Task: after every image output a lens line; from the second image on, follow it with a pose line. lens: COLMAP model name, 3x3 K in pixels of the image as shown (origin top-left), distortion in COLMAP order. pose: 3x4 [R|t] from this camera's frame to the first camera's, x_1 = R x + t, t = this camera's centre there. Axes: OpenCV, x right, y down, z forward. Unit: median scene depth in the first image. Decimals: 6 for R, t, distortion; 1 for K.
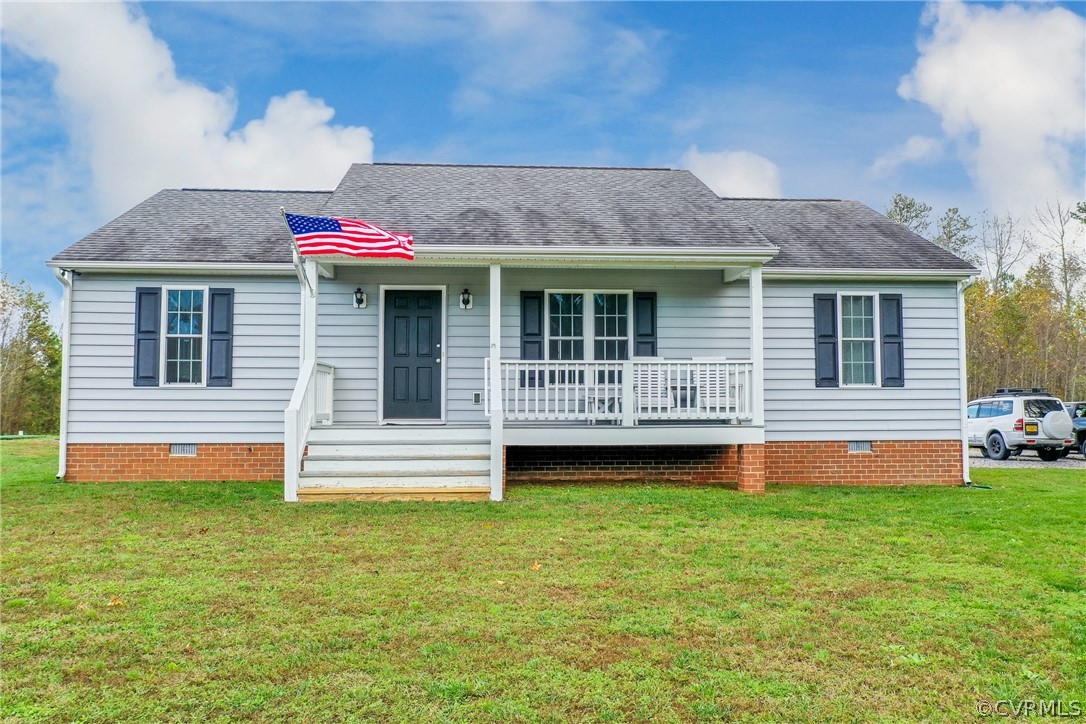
lens RADIAL K [[872.1, 0, 539.5], [0, 872.1, 367.7], [0, 0, 1]] dist [0.020757, -0.005386]
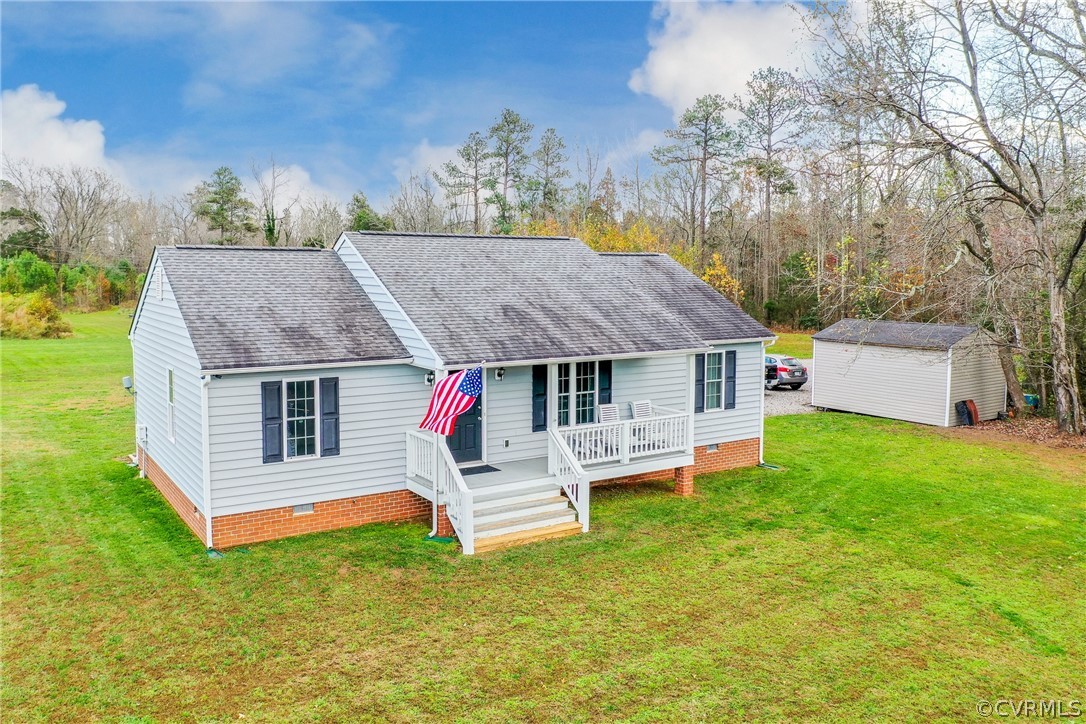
lens RADIAL K [[872.1, 0, 548.4], [0, 872.1, 356.1], [0, 0, 1]] dist [0.020757, -0.005386]
pose [[0.874574, -0.041243, 0.483134, -0.689023], [-0.028806, 0.990197, 0.136674, -0.299349], [-0.484035, -0.133449, 0.864813, -0.213118]]
